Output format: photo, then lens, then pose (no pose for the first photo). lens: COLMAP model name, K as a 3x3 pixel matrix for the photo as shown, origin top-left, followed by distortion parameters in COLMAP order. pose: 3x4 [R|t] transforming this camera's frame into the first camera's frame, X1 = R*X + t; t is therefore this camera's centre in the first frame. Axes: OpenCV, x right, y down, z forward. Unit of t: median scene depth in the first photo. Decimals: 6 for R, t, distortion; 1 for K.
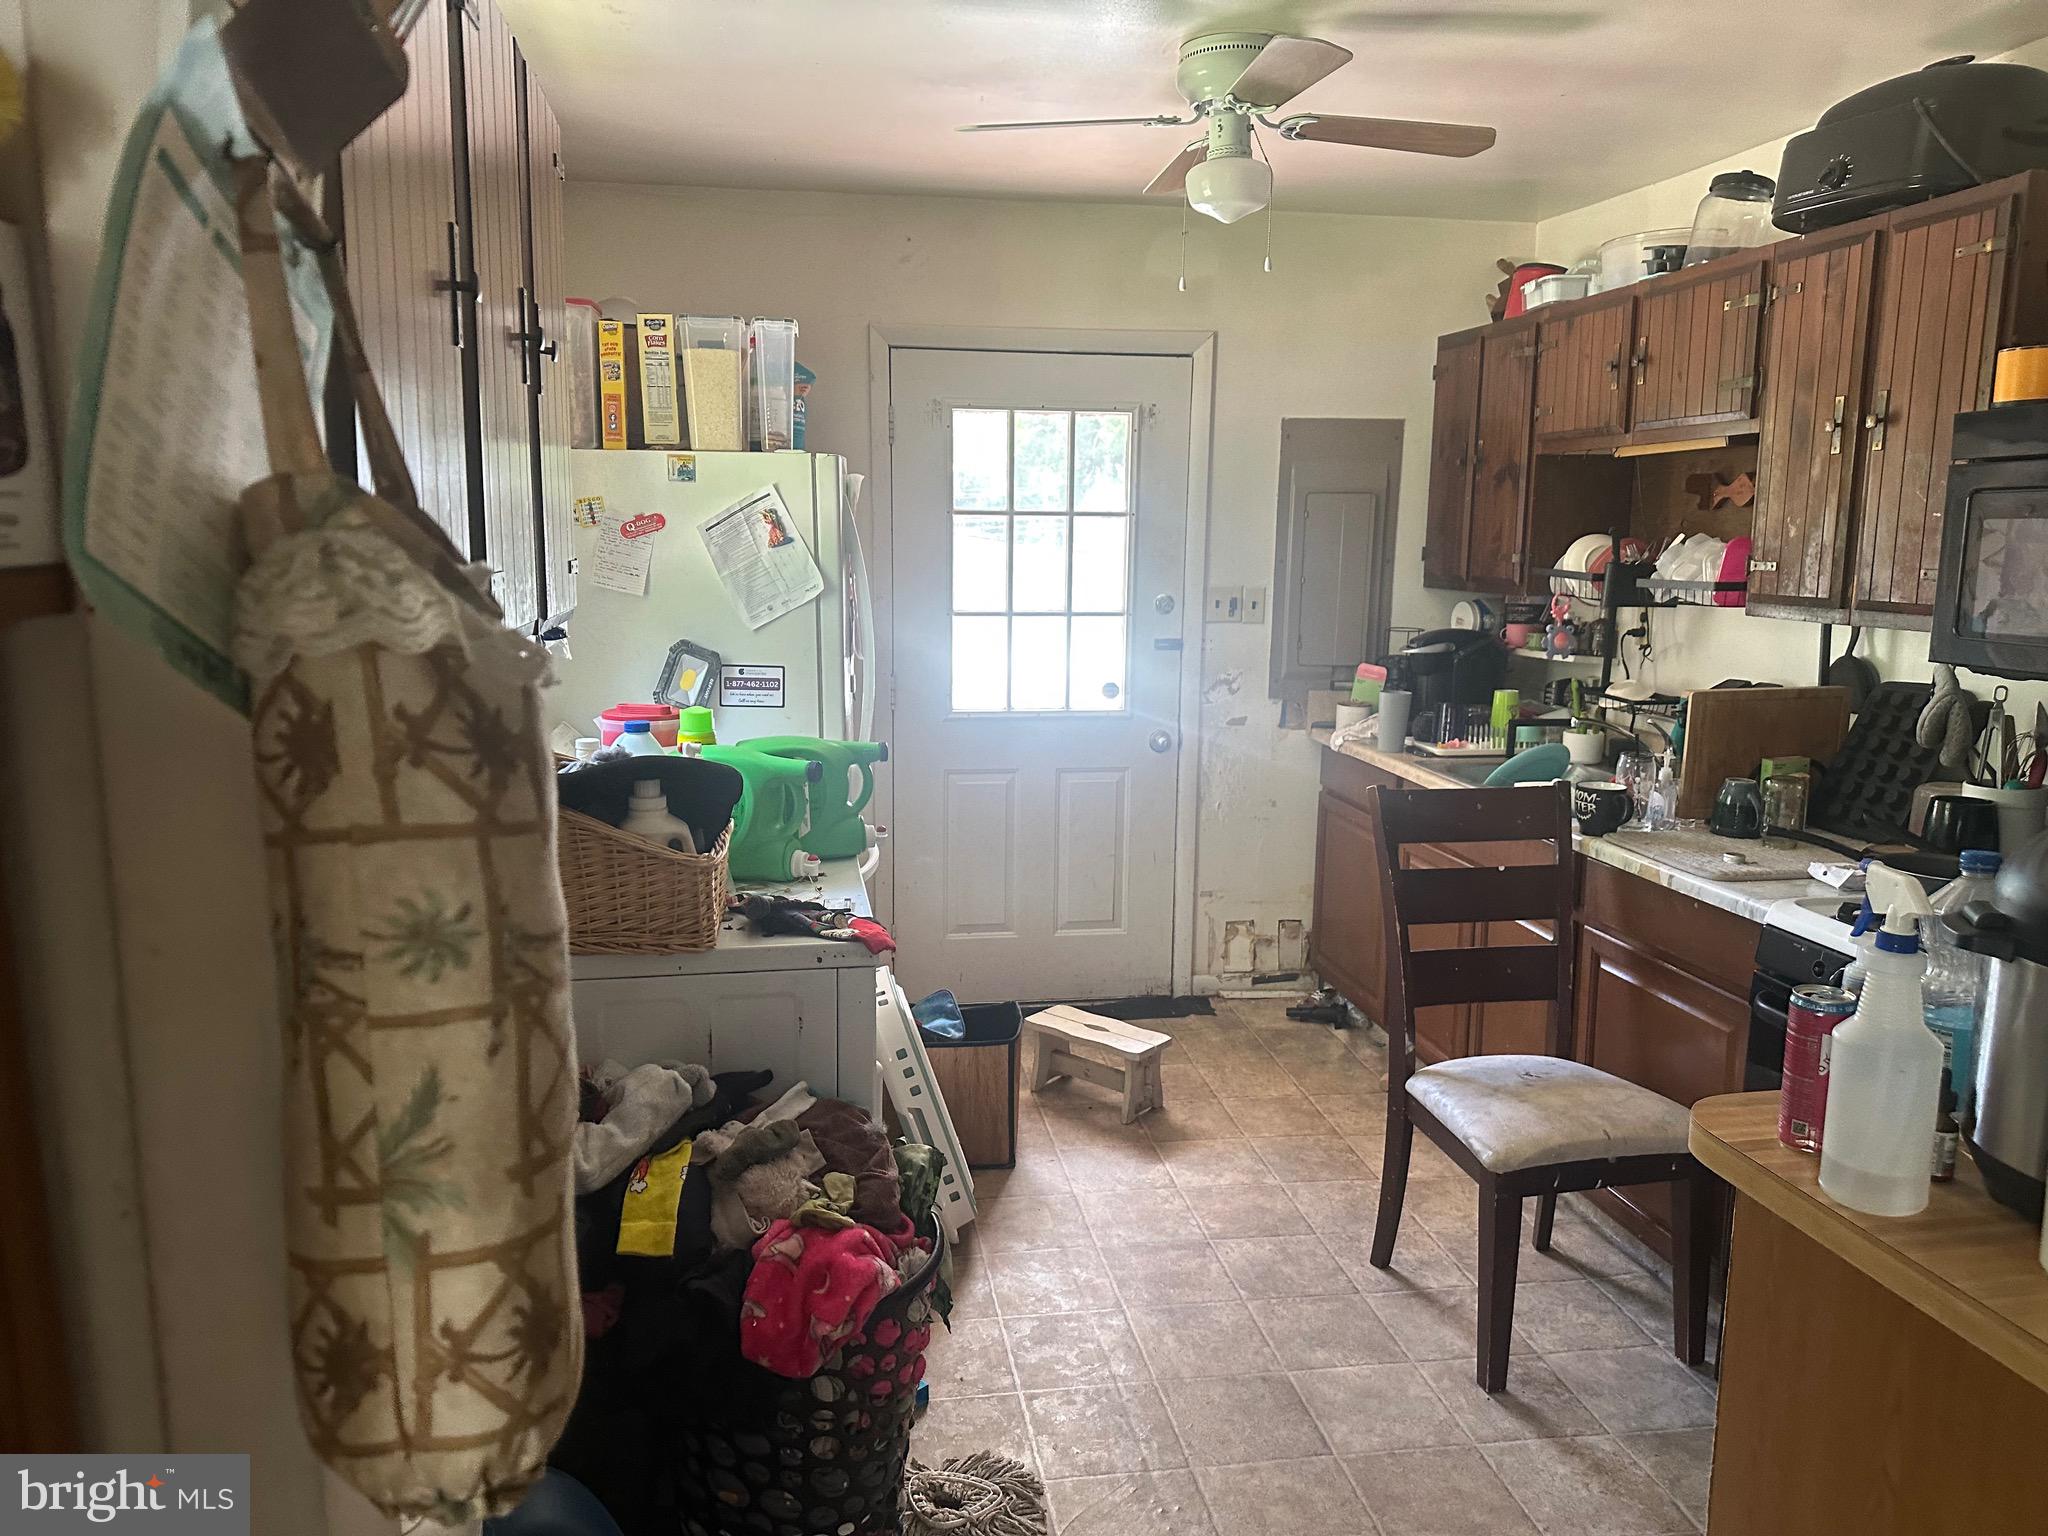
lens RADIAL K [[1413.8, 0, 1013.7], [0, 1413.8, 772.8], [0, 0, 1]] dist [0.110541, -0.159266]
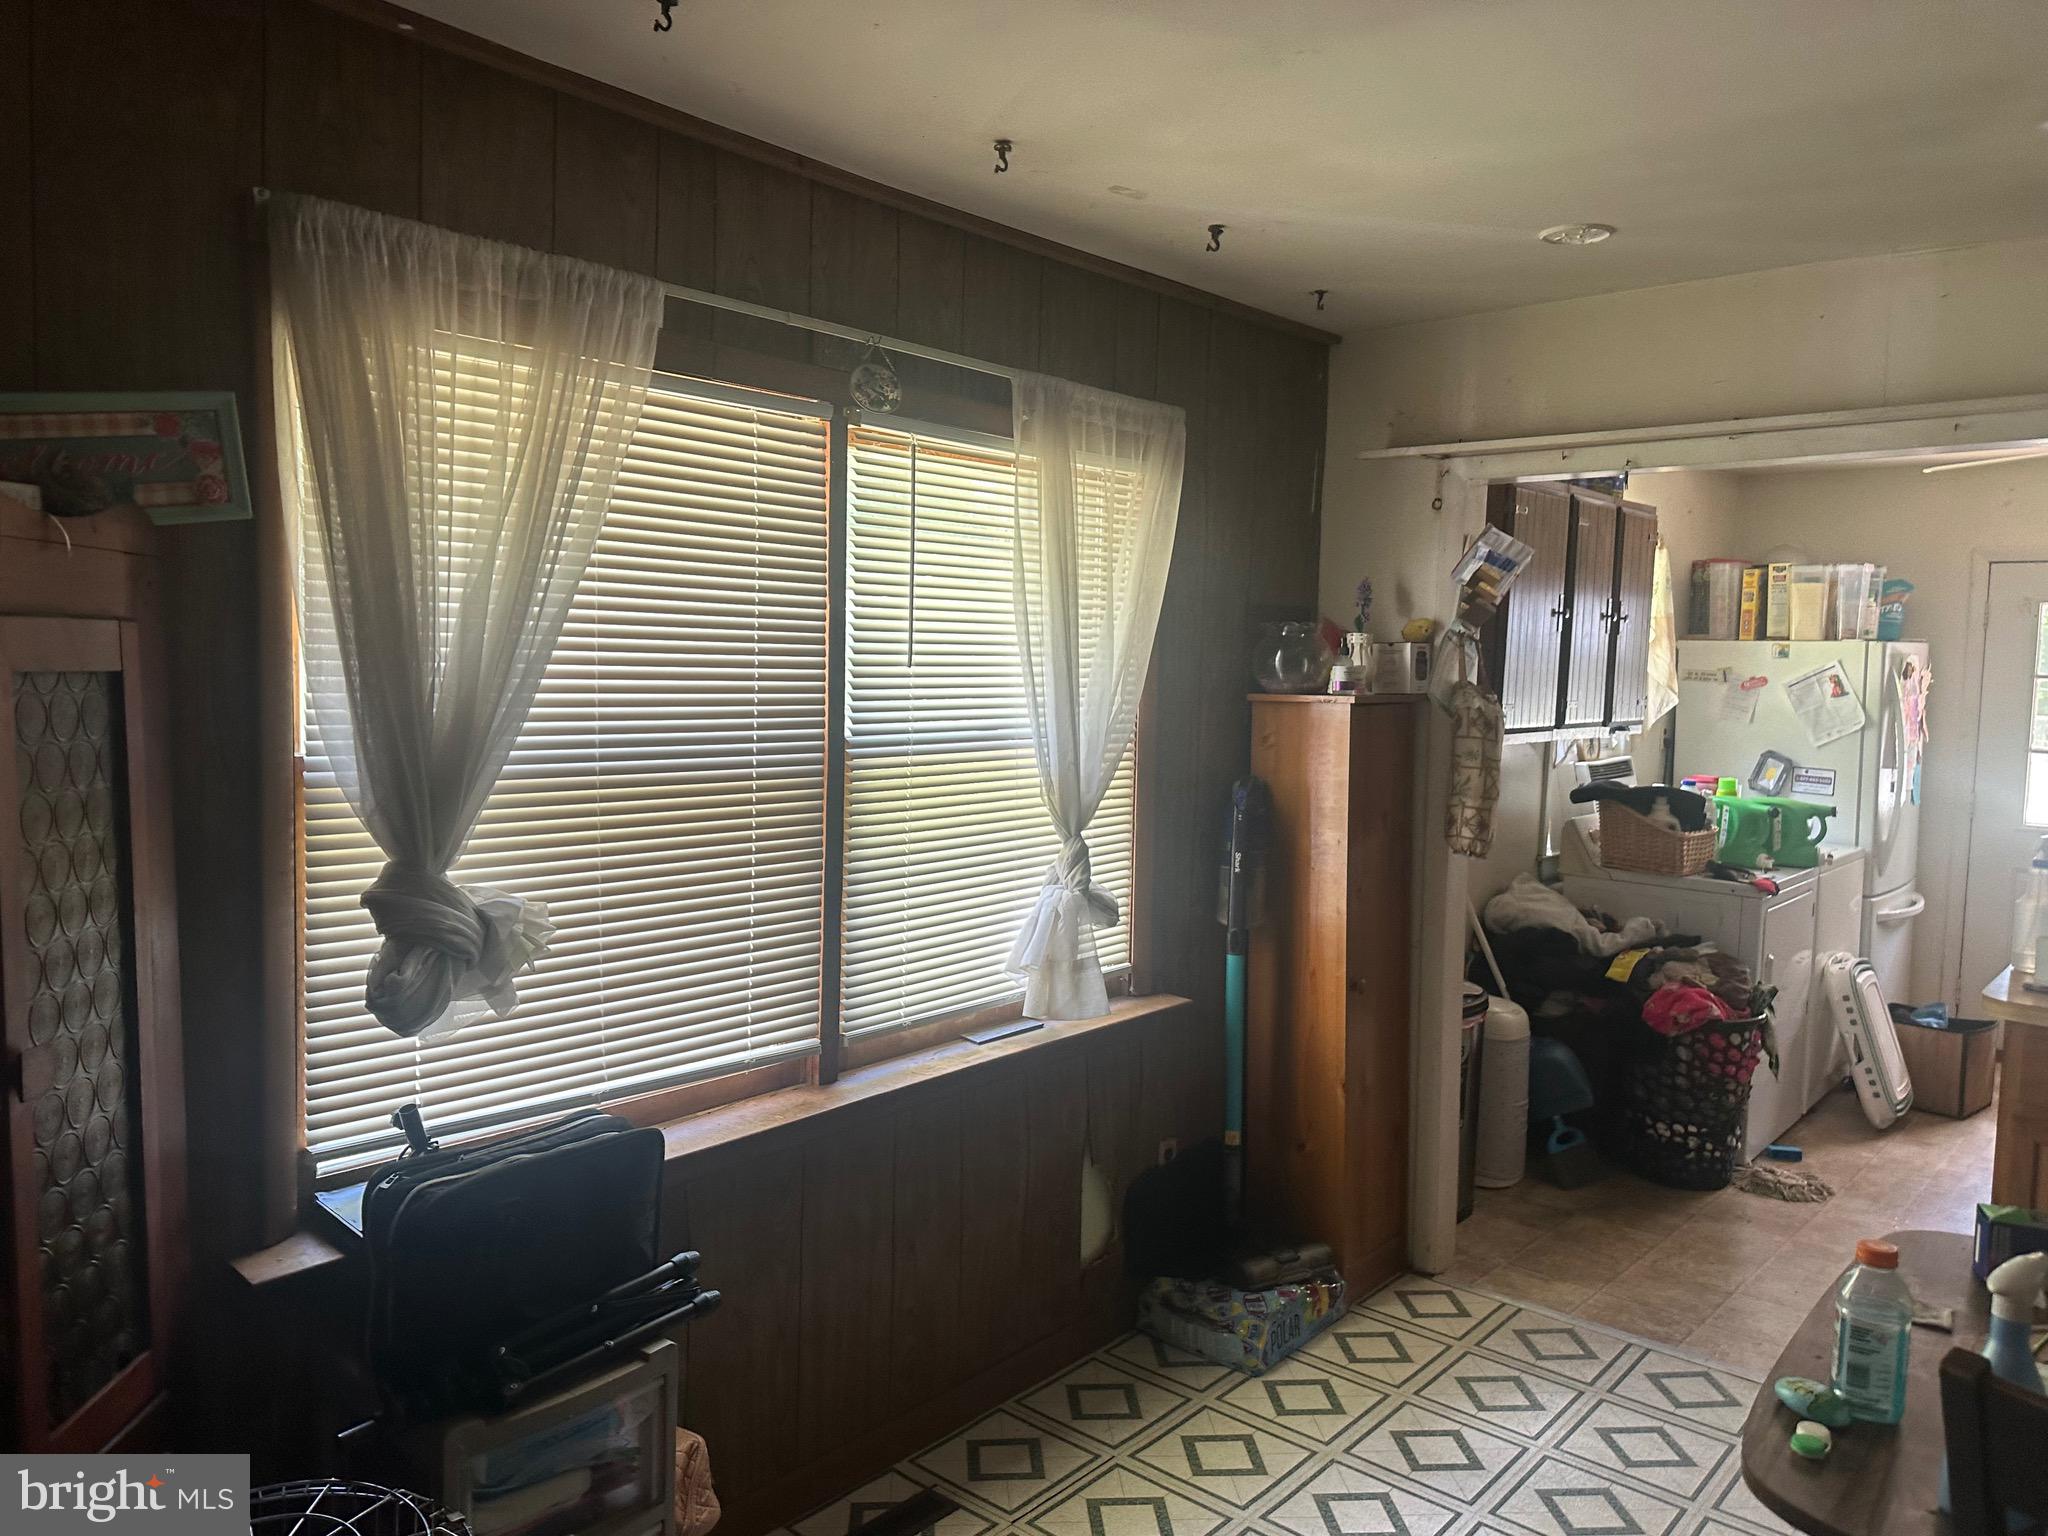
lens RADIAL K [[1456.4, 0, 1058.8], [0, 1456.4, 760.6], [0, 0, 1]] dist [0.203224, -0.335823]
pose [[0.644053, 0.066034, -0.762125, 0.769588], [-0.149191, 0.987980, -0.040474, 0.155075], [0.750291, 0.139770, 0.646163, -1.036397]]
